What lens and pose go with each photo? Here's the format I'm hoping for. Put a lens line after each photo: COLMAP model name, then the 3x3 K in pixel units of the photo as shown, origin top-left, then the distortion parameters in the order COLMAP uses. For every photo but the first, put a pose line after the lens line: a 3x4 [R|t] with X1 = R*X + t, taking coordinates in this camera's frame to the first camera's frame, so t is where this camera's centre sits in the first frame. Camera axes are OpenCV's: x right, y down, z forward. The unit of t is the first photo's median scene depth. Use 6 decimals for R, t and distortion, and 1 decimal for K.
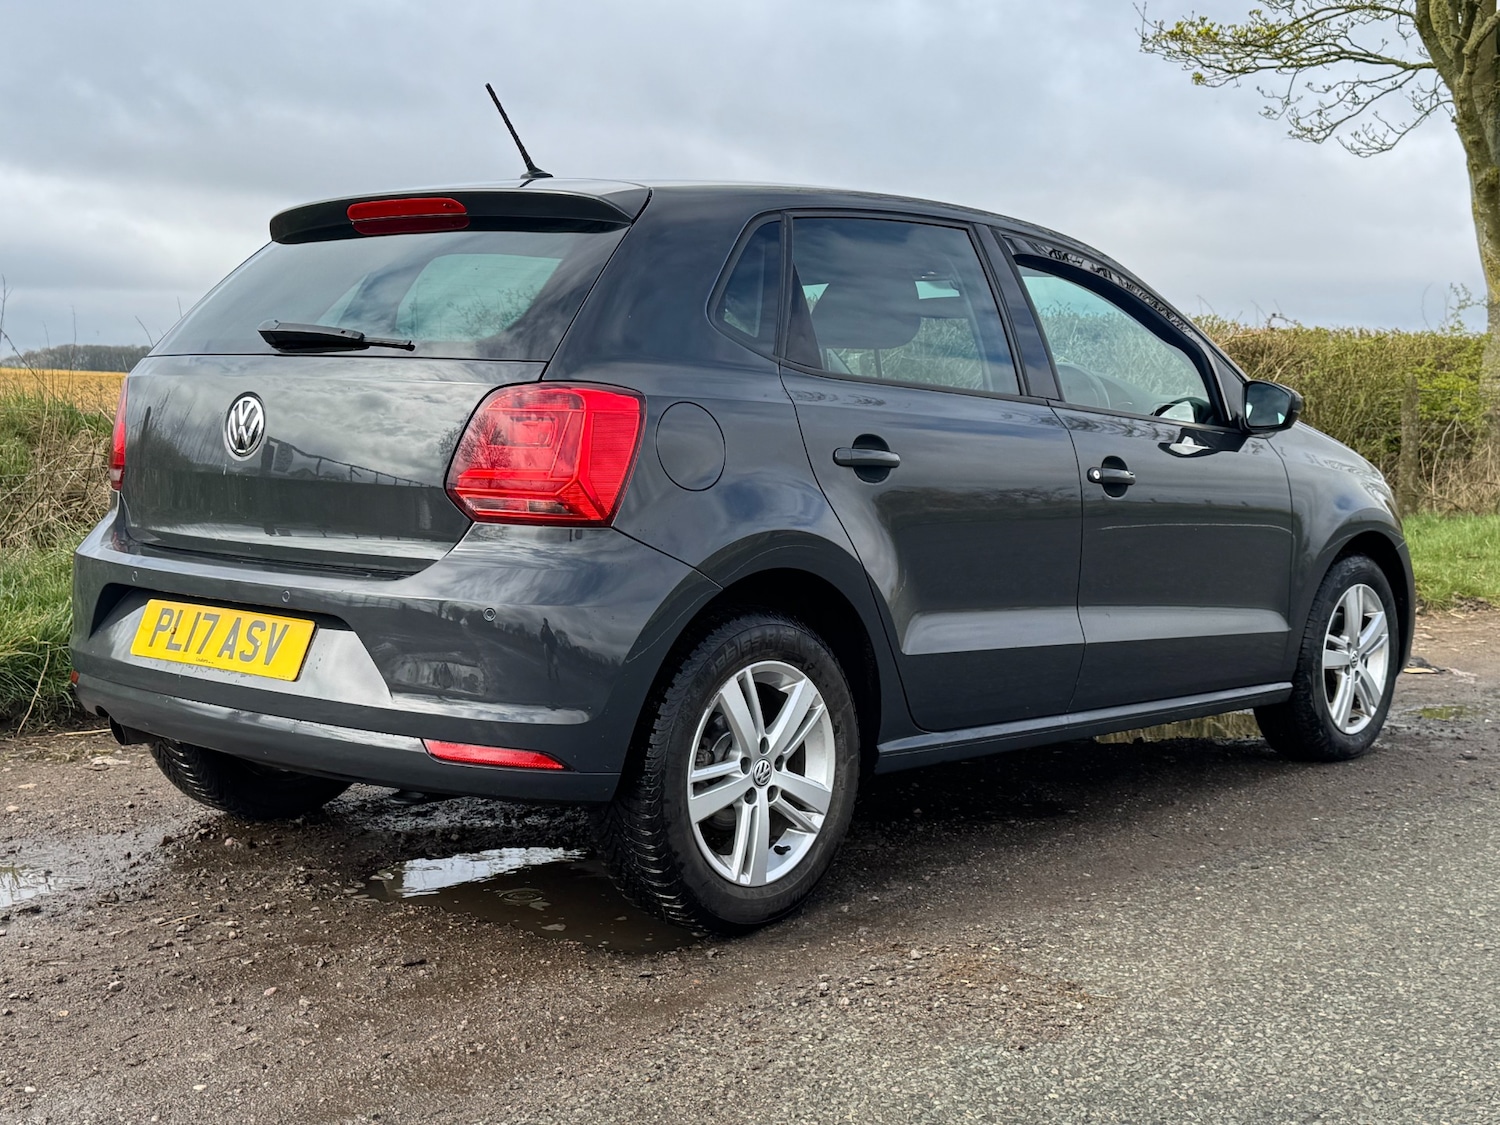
lens RADIAL K [[1801.7, 0, 760.0], [0, 1801.7, 567.1], [0, 0, 1]] dist [0.196552, -0.417866]
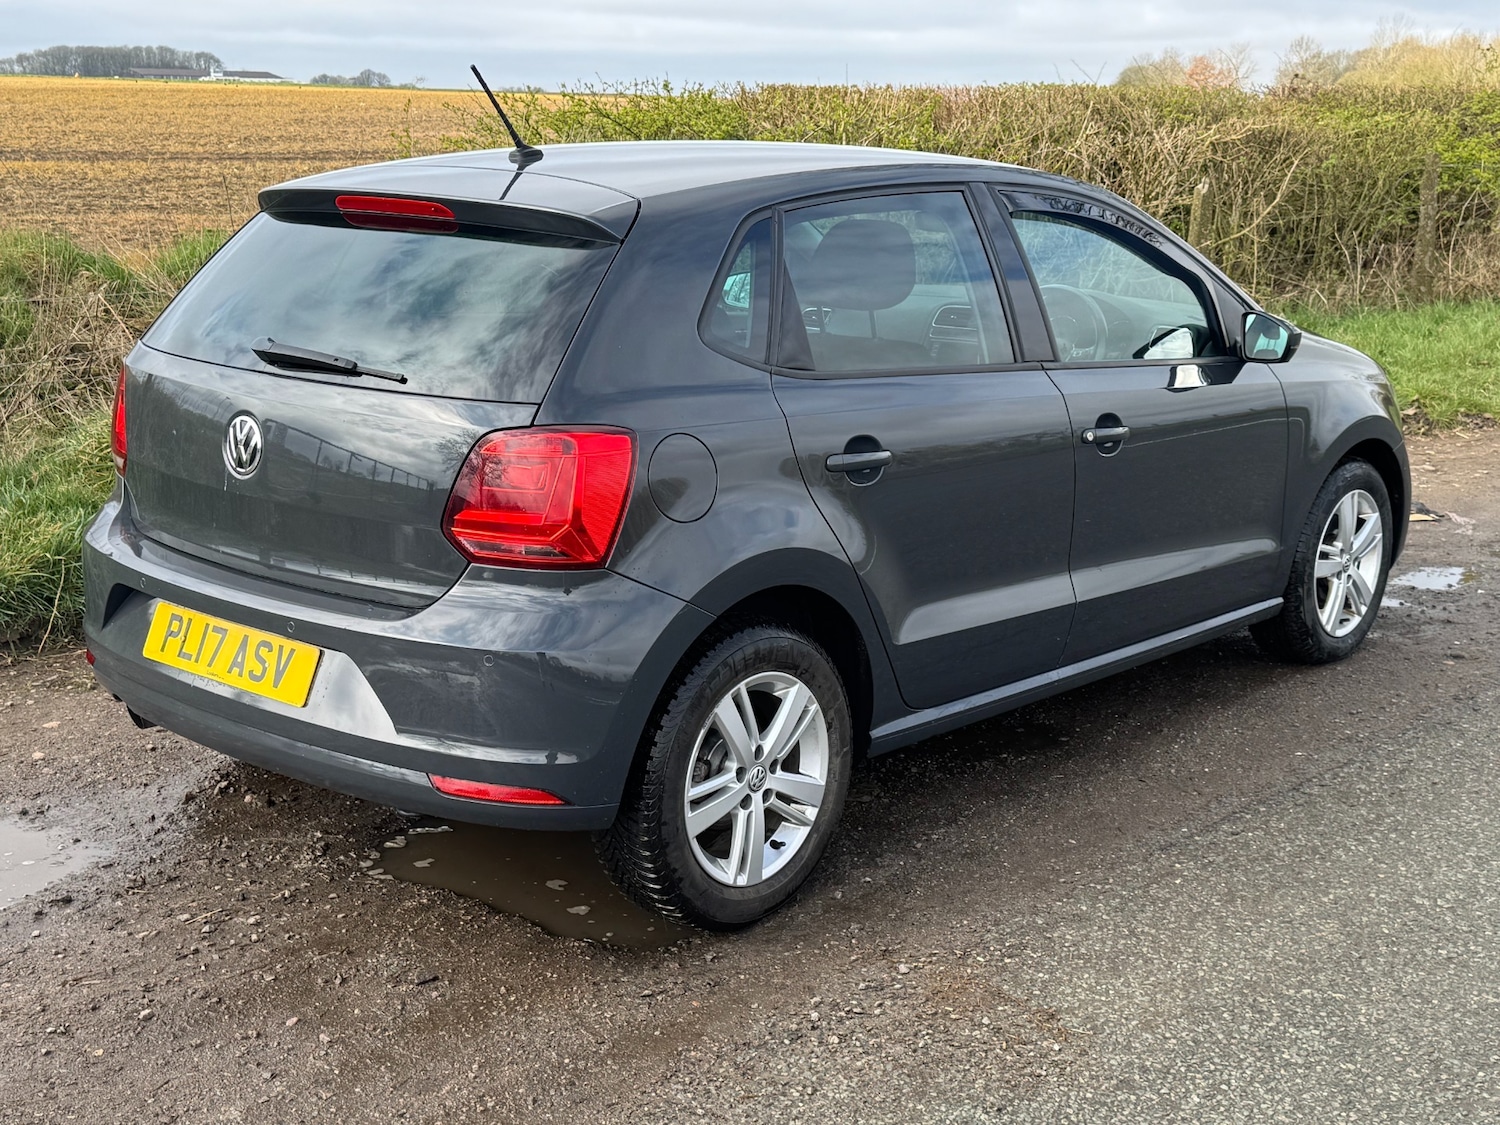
lens RADIAL K [[1801.6, 0, 754.5], [0, 1801.6, 542.6], [0, 0, 1]] dist [0.190102, -0.384597]
pose [[0.999905, -0.008970, -0.010502, 0.011630], [0.010335, 0.990367, 0.138083, -0.161559], [0.009162, -0.138178, 0.990365, -0.006975]]
